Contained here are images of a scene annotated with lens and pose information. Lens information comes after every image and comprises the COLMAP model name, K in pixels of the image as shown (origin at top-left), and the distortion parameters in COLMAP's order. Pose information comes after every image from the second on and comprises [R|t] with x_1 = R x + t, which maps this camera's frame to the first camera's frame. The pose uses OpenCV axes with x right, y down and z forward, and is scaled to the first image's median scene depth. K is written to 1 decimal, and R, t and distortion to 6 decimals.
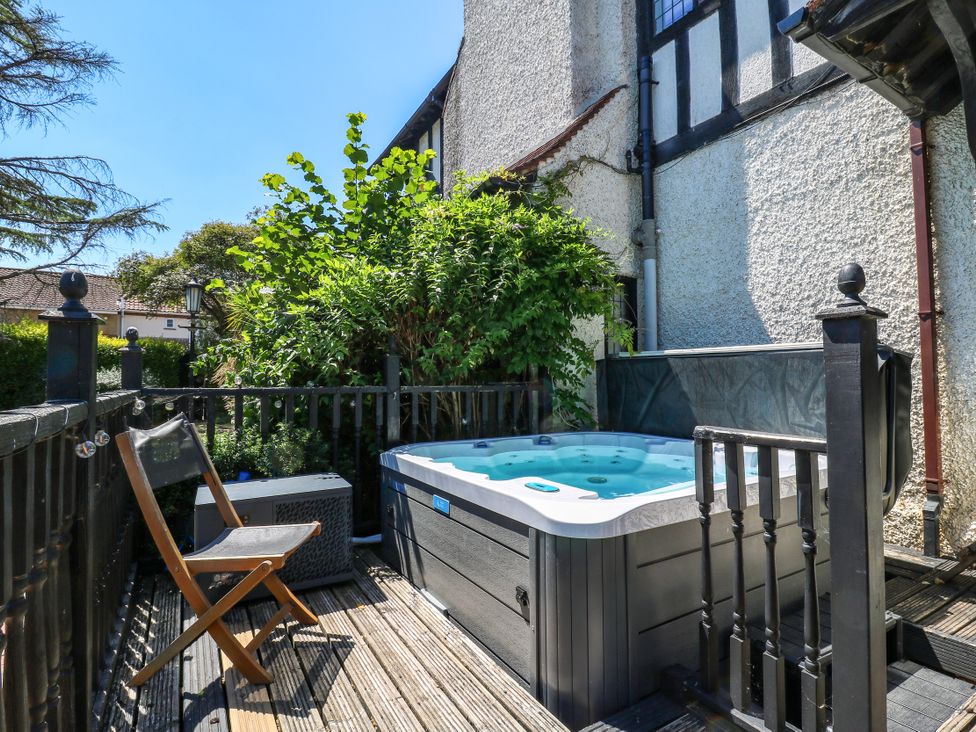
lens RADIAL K [[509.4, 0, 497.6], [0, 509.4, 358.9], [0, 0, 1]] dist [-0.003188, -0.011226]
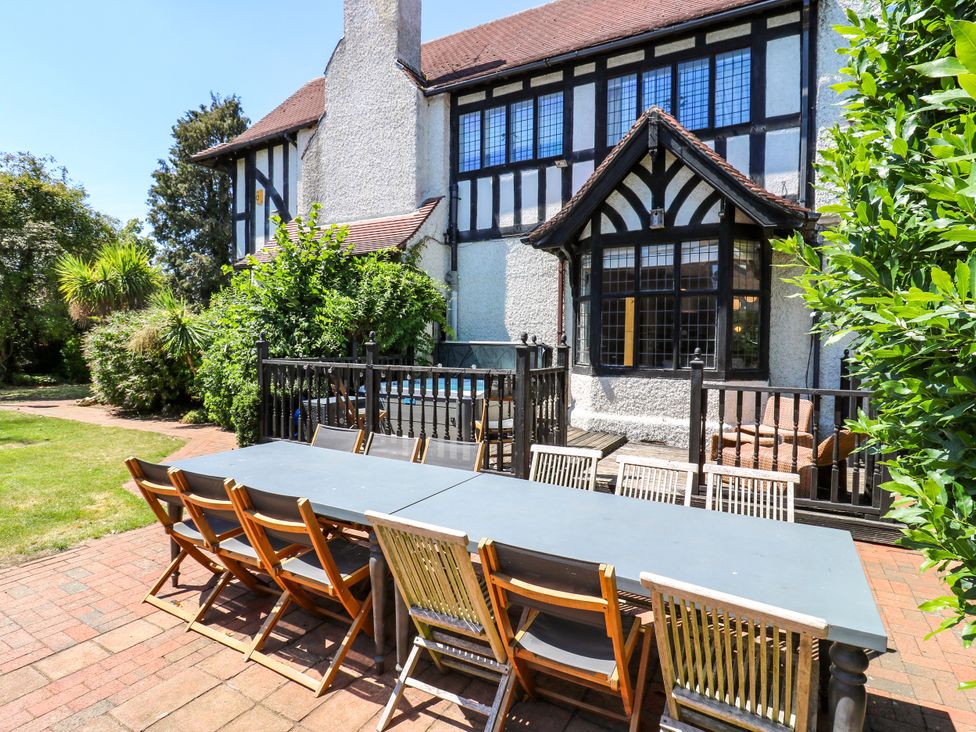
lens RADIAL K [[509.4, 0, 500.7], [0, 509.4, 360.4], [0, 0, 1]] dist [-0.003188, -0.011226]
pose [[0.866232, -0.000710, 0.499642, -0.583197], [-0.037393, 0.997103, 0.066244, -0.075102], [-0.498241, -0.076066, 0.863695, -0.889446]]
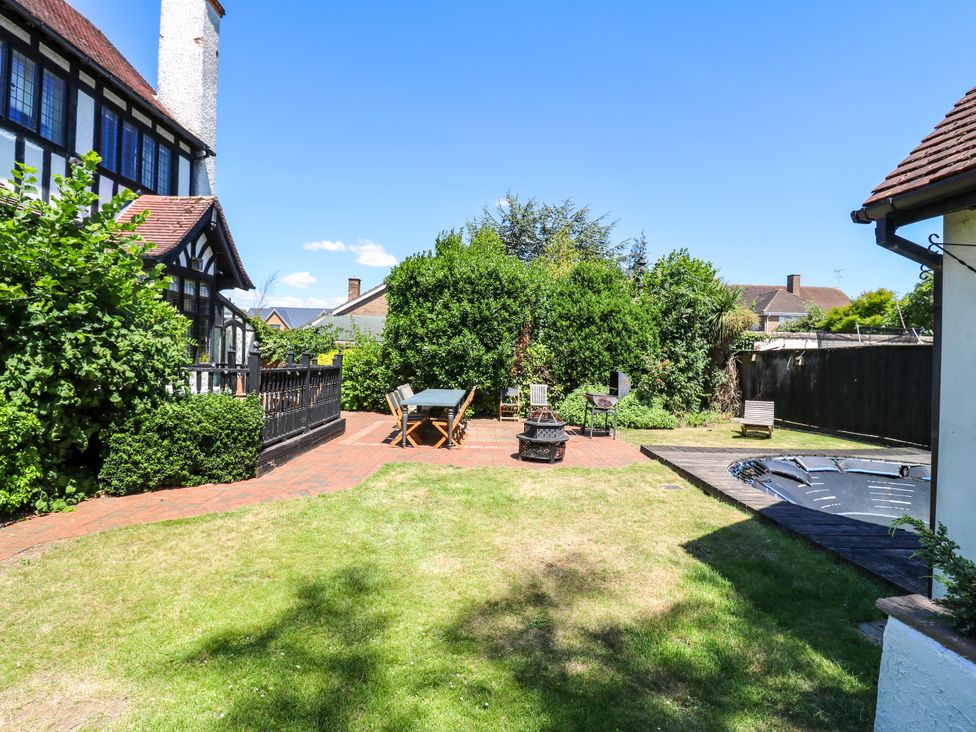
lens RADIAL K [[509.4, 0, 497.7], [0, 509.4, 360.9], [0, 0, 1]] dist [-0.003188, -0.011226]
pose [[-0.863361, -0.024235, 0.504005, -1.738423], [-0.046370, 0.998430, -0.031423, 0.027021], [-0.502452, -0.050500, -0.863129, 1.506739]]
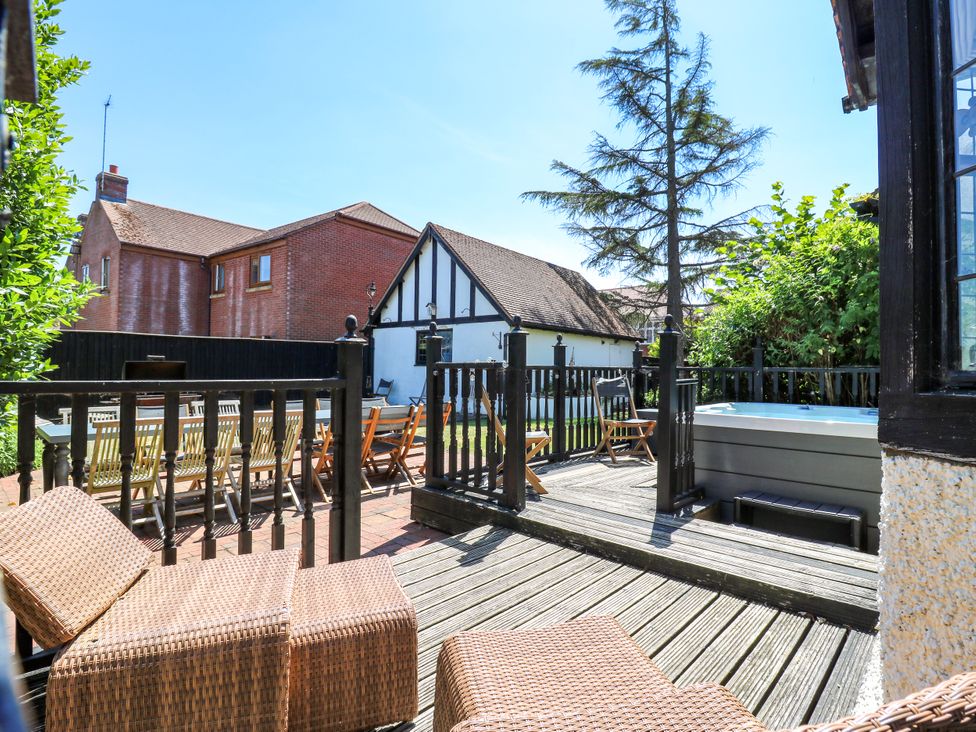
lens RADIAL K [[509.4, 0, 493.1], [0, 509.4, 360.9], [0, 0, 1]] dist [-0.003188, -0.011226]
pose [[0.258653, -0.012483, -0.965890, 0.903078], [0.031428, 0.999496, -0.004502, 0.011302], [0.965459, -0.029192, 0.258914, -0.182214]]
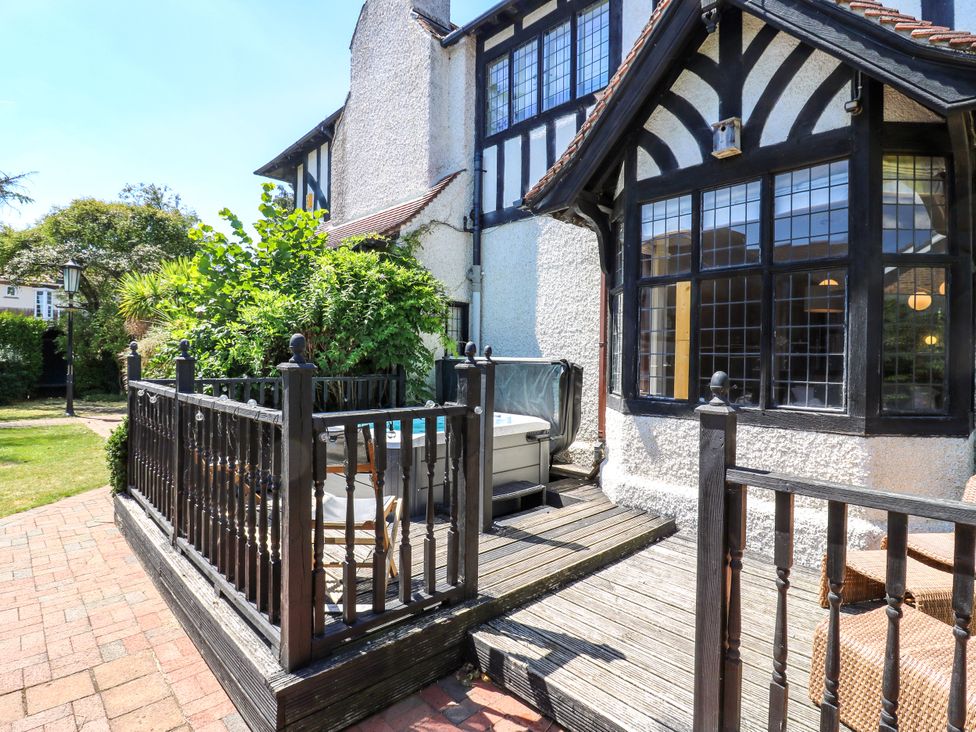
lens RADIAL K [[509.4, 0, 500.6], [0, 509.4, 361.4], [0, 0, 1]] dist [-0.003188, -0.011226]
pose [[0.973258, 0.018375, 0.228979, 0.031747], [-0.029326, 0.998578, 0.044512, -0.067397], [-0.227836, -0.050037, 0.972413, -0.532236]]
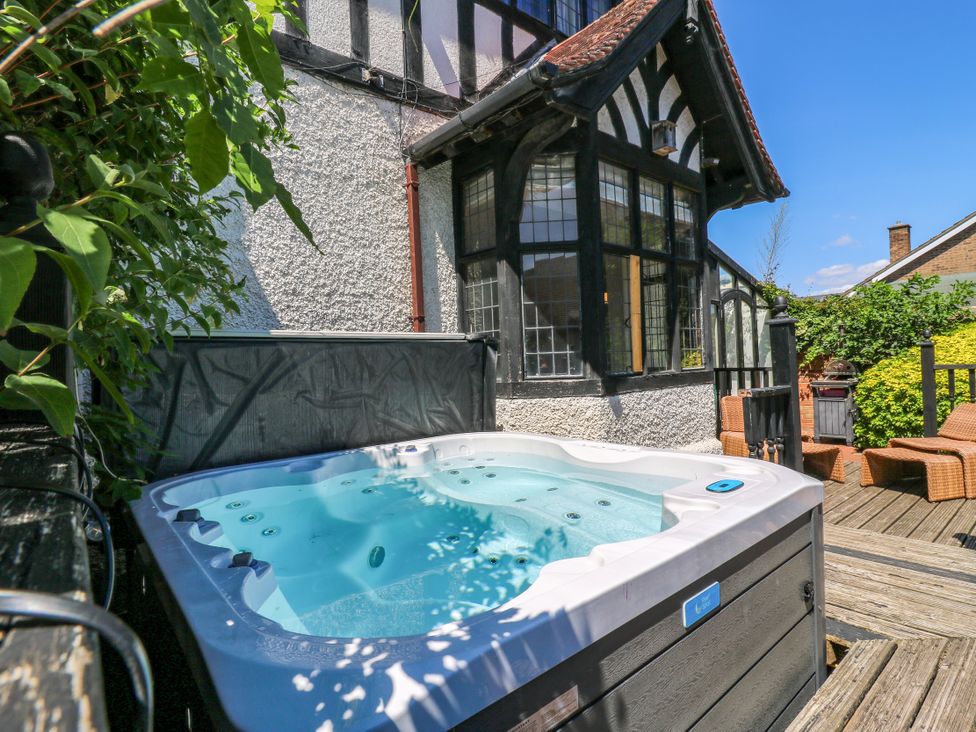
lens RADIAL K [[509.4, 0, 495.7], [0, 509.4, 360.6], [0, 0, 1]] dist [-0.003188, -0.011226]
pose [[-0.154783, 0.014615, 0.987840, -0.319572], [-0.003218, 0.999878, -0.015297, 0.027759], [-0.987943, -0.005547, -0.154717, 0.703752]]
